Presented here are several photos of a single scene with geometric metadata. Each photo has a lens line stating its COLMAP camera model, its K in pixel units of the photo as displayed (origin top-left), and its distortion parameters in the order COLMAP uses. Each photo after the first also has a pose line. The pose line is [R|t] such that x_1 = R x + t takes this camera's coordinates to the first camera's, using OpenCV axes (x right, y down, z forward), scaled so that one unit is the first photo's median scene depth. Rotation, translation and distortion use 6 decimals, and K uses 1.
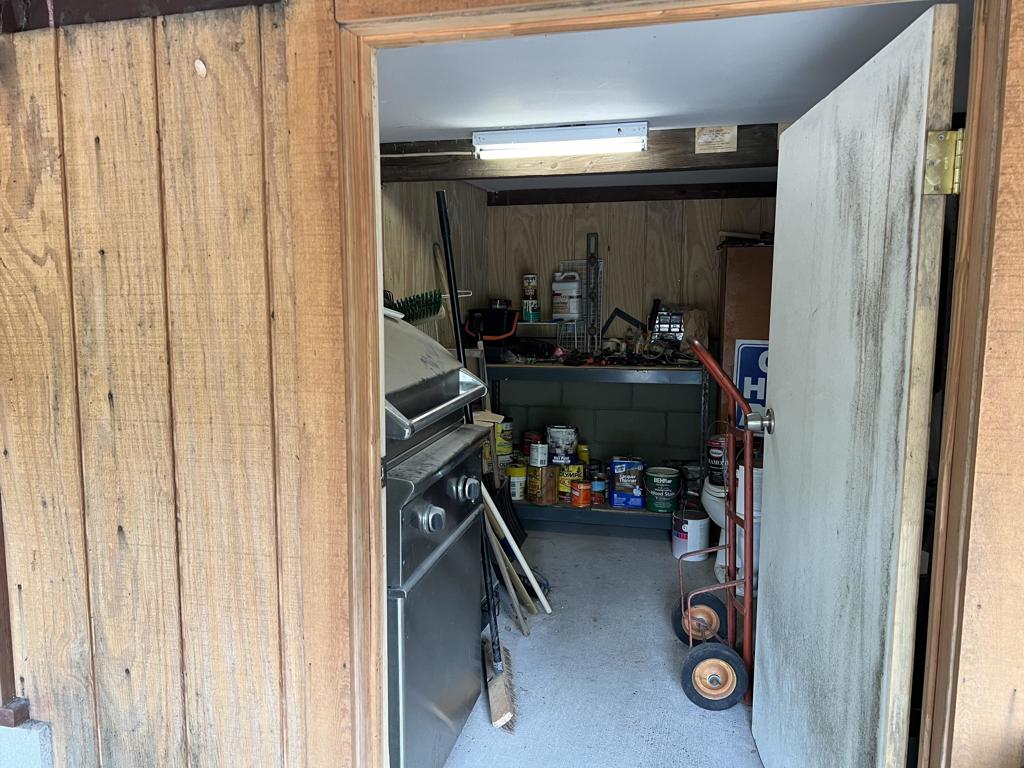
lens RADIAL K [[767.4, 0, 507.3], [0, 767.4, 385.7], [0, 0, 1]] dist [0.067676, -0.078058]
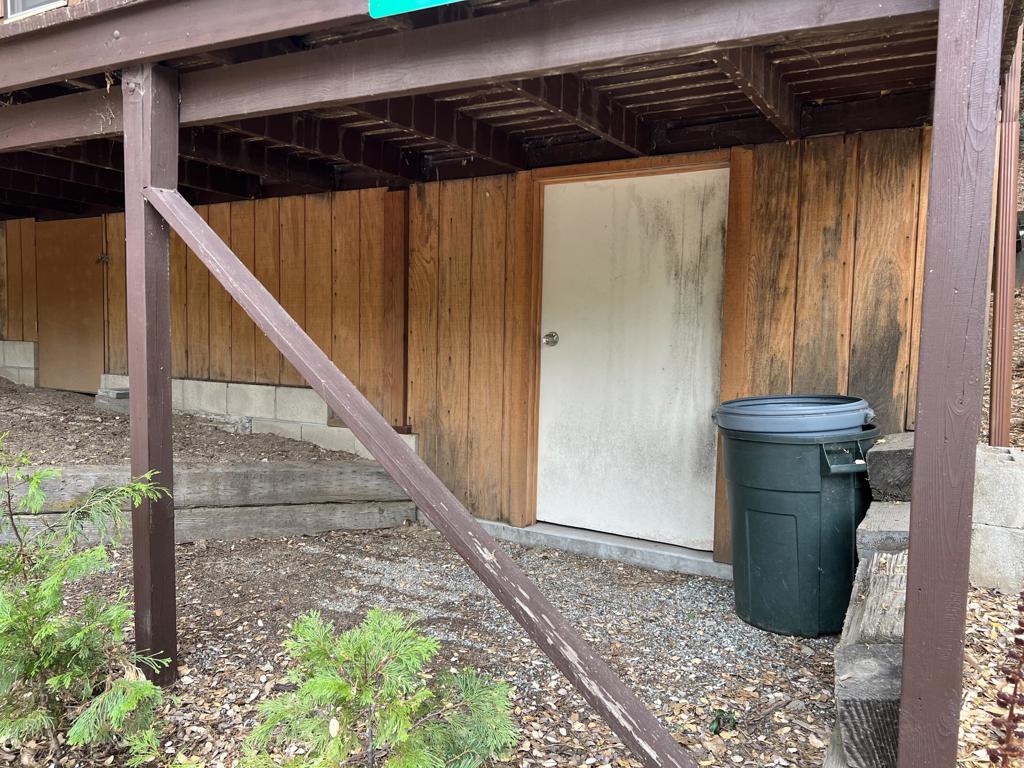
lens RADIAL K [[761.8, 0, 510.4], [0, 761.8, 378.8], [0, 0, 1]] dist [0.099908, -0.136416]
pose [[0.962108, 0.033746, -0.270572, 0.455092], [-0.050158, 0.997282, -0.053971, 0.401969], [0.268015, 0.065497, 0.961186, -1.575983]]
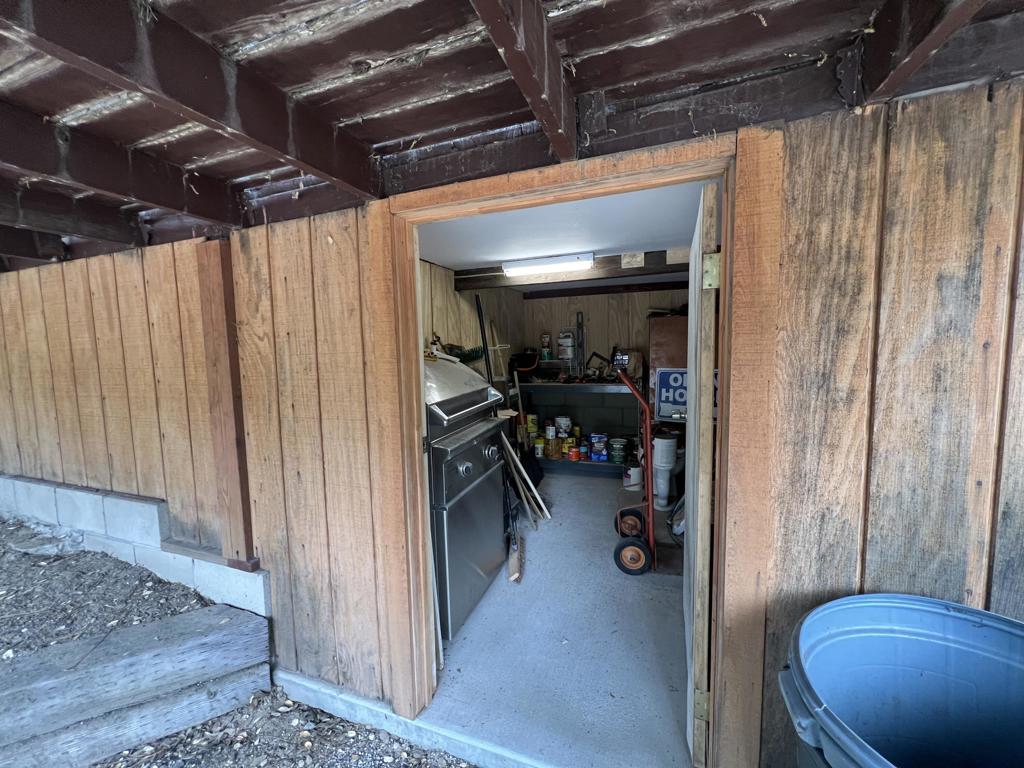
lens RADIAL K [[409.6, 0, 512.4], [0, 409.6, 381.5], [0, 0, 1]] dist [-0.001505, 0.000510]
pose [[0.993780, -0.017204, -0.110027, 0.163465], [0.013913, 0.999435, -0.030609, -0.008510], [0.110492, 0.028888, 0.993457, 0.020975]]
